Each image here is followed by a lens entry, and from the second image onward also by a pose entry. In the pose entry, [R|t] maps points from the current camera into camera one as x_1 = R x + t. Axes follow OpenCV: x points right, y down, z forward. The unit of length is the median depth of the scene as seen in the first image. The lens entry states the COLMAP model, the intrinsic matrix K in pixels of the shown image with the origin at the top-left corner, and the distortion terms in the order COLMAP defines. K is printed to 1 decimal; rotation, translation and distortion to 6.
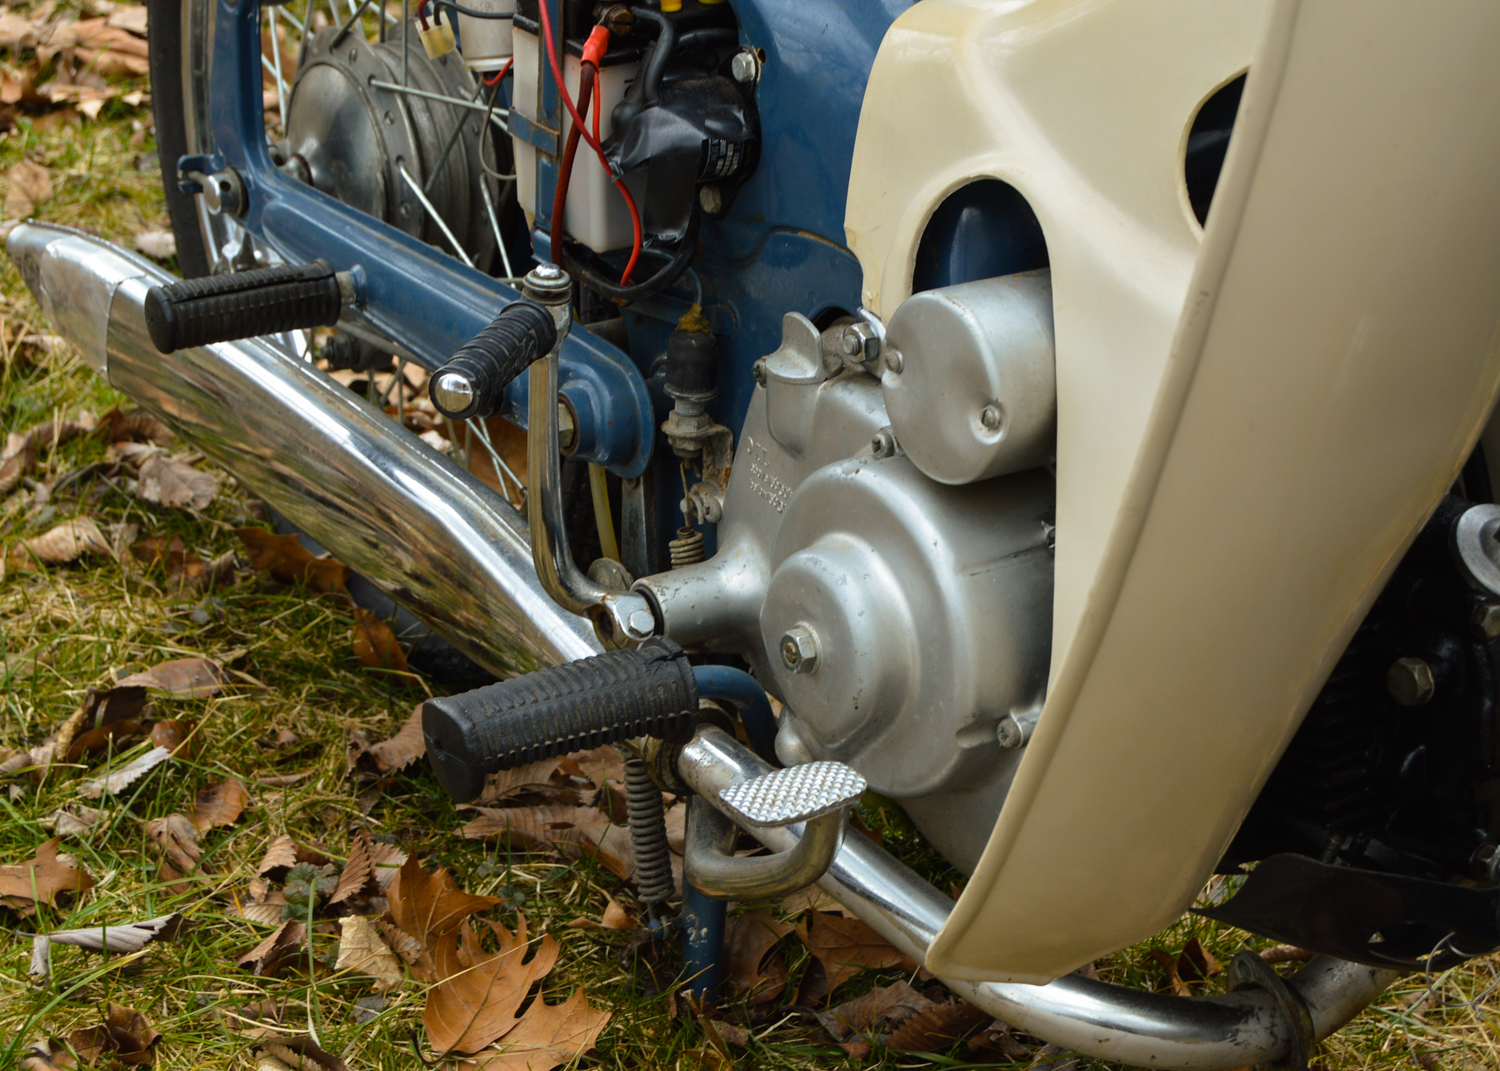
lens RADIAL K [[3046.5, 0, 745.1], [0, 3046.5, 533.9], [0, 0, 1]] dist [-0.042238, 0.000000]
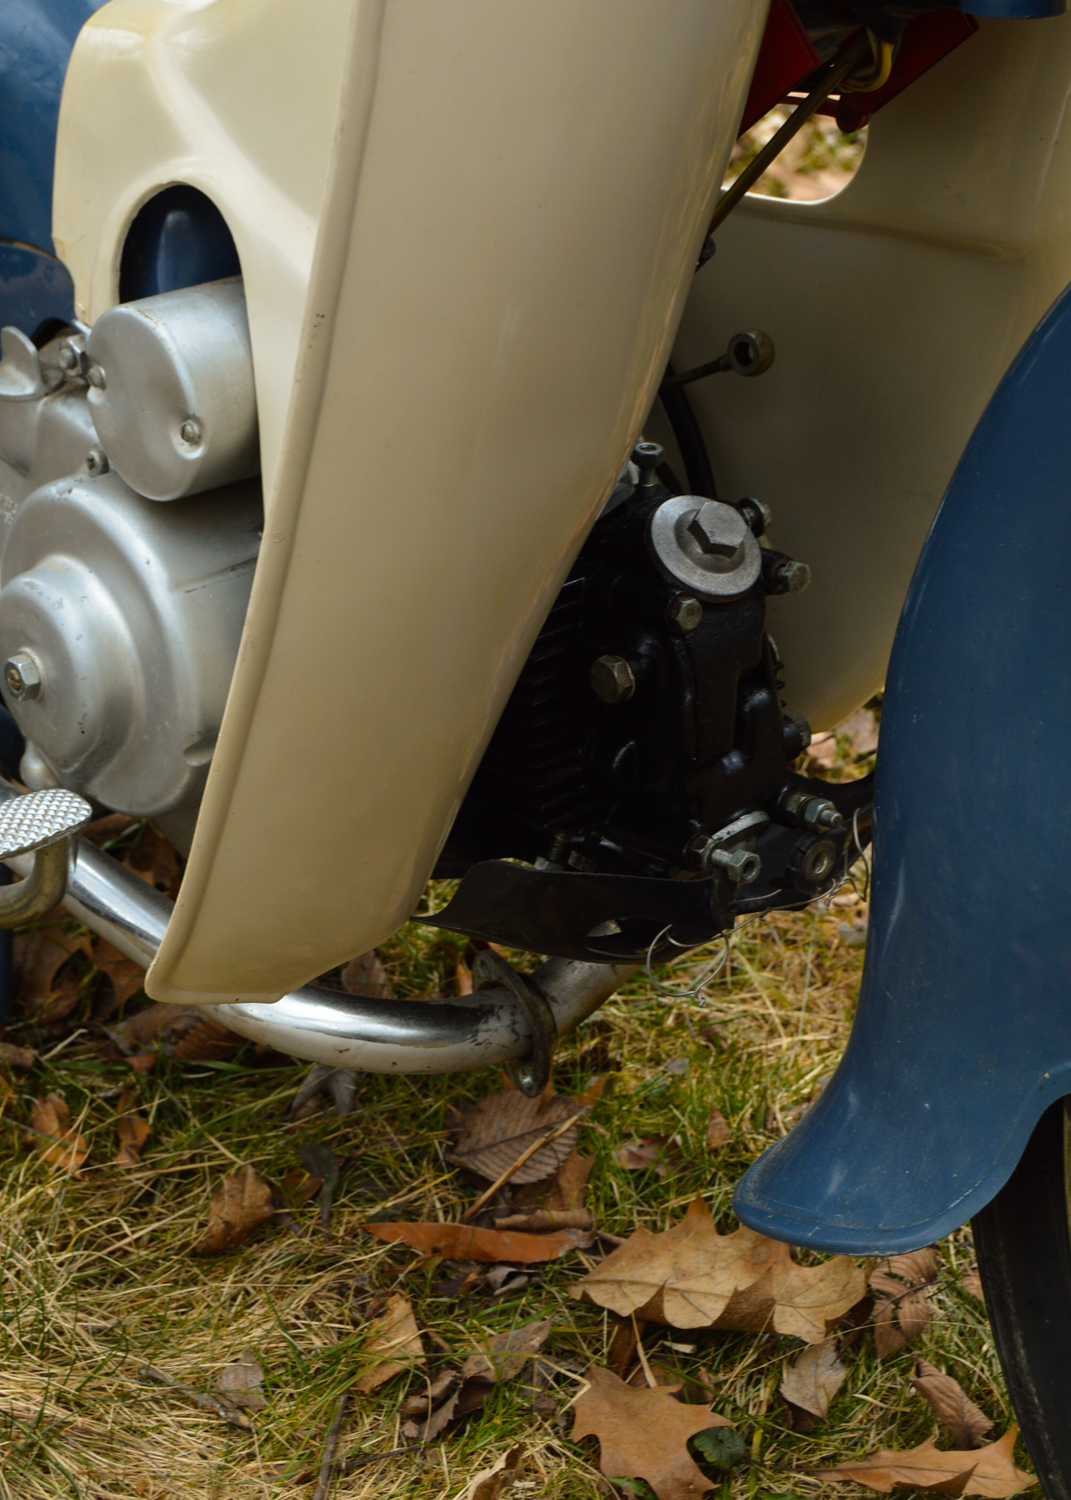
lens RADIAL K [[3046.5, 0, 535.4], [0, 3046.5, 747.8], [0, 0, 1]] dist [-0.042238, 0.000000]
pose [[0.992898, -0.064720, 0.099829, 0.078234], [0.055709, 0.994332, 0.090554, -0.017827], [-0.105123, -0.084349, 0.990875, 0.007742]]
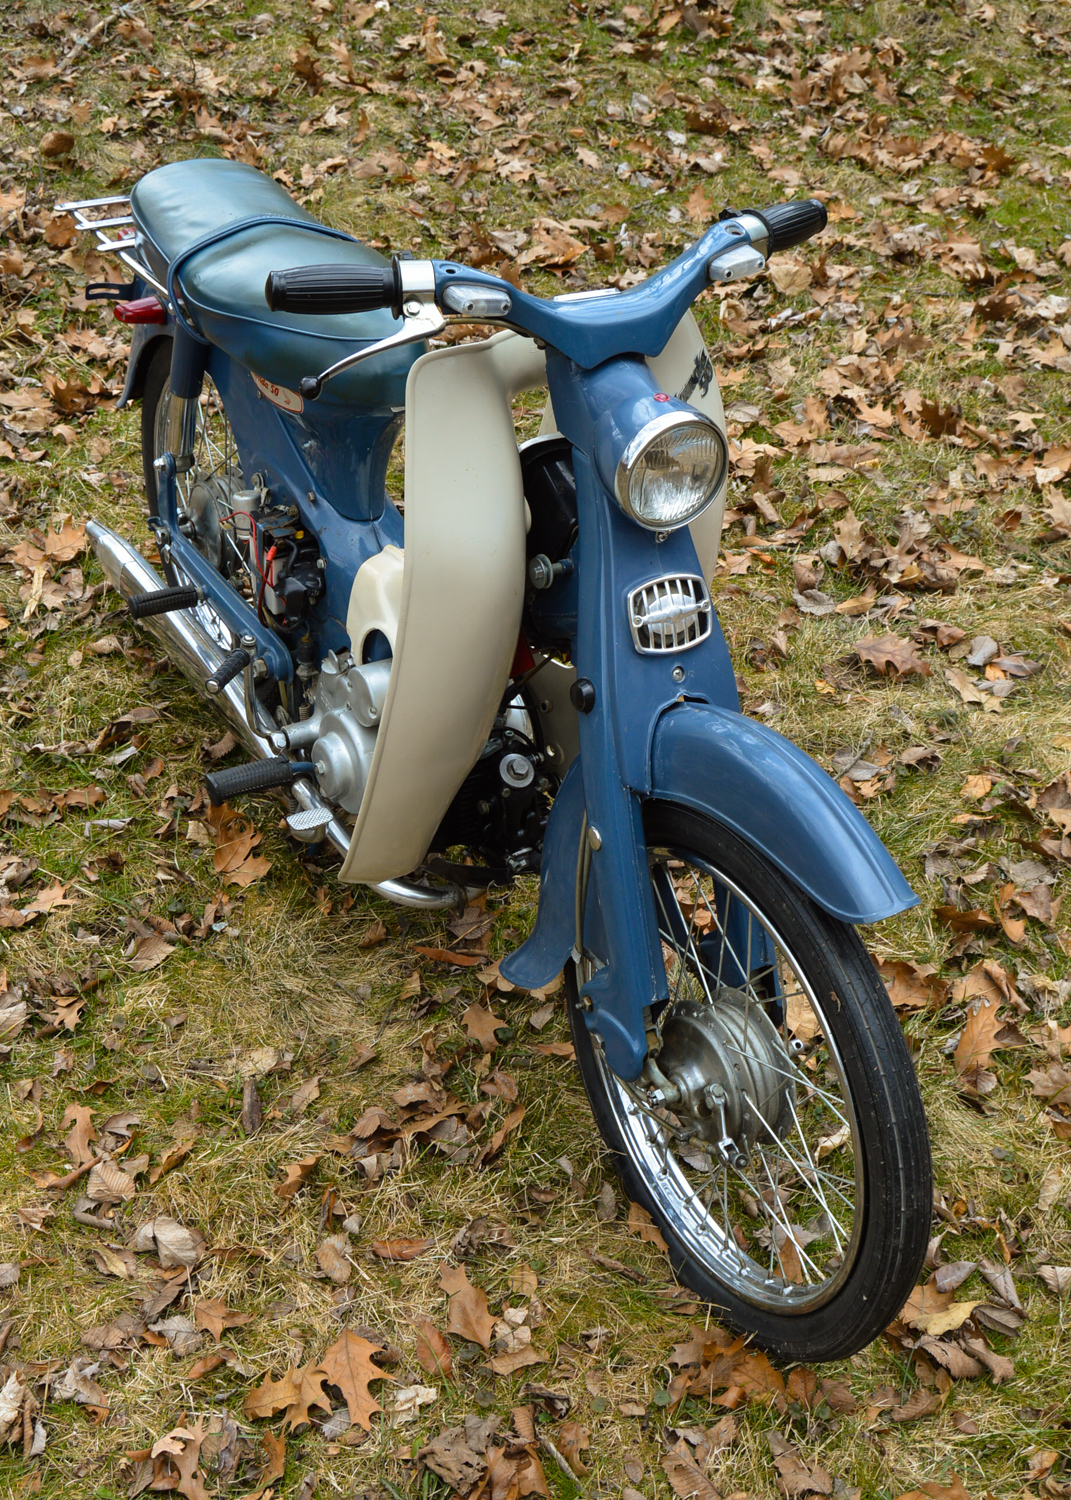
lens RADIAL K [[1935.8, 0, 473.6], [0, 1935.8, 735.8], [0, 0, 1]] dist [-0.064531, 0.000000]
pose [[0.997137, 0.057191, -0.049460, 0.262226], [-0.047048, 0.981372, 0.186268, -0.361382], [0.059192, -0.183408, 0.981253, -0.917330]]
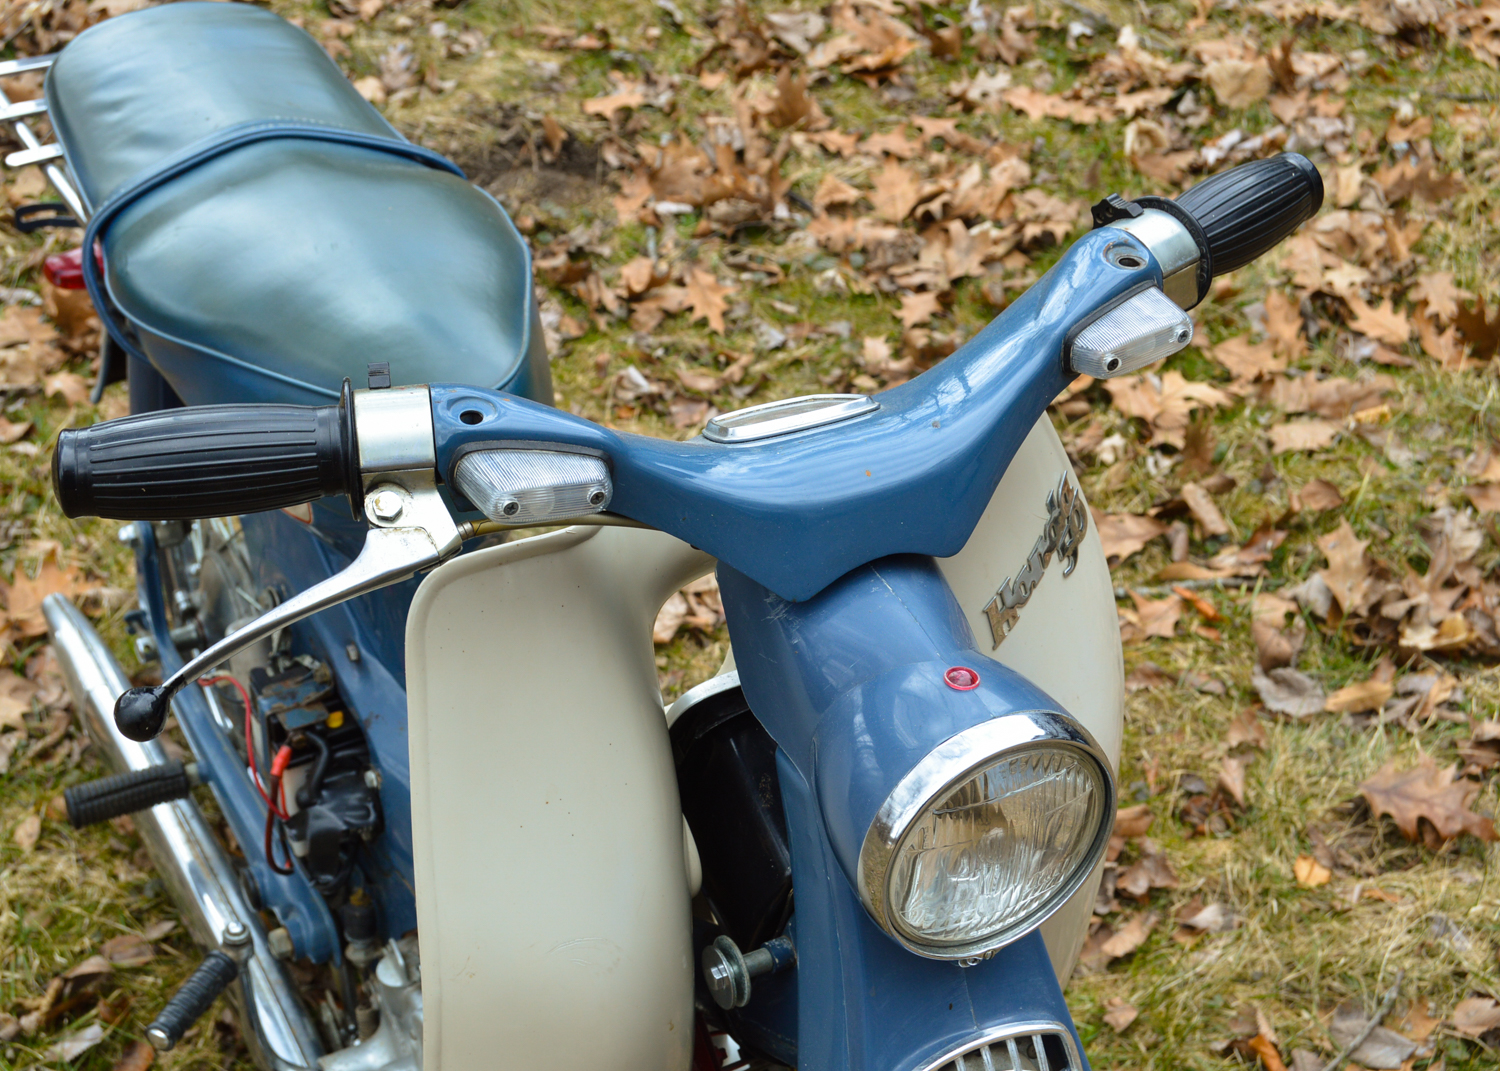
lens RADIAL K [[2451.5, 0, 747.9], [0, 2451.5, 533.2], [0, 0, 1]] dist [-0.036187, 0.000000]
pose [[0.995582, 0.039501, -0.085183, 0.312954], [-0.023174, 0.982511, 0.184759, -0.543321], [0.090992, -0.181968, 0.979085, -0.230239]]
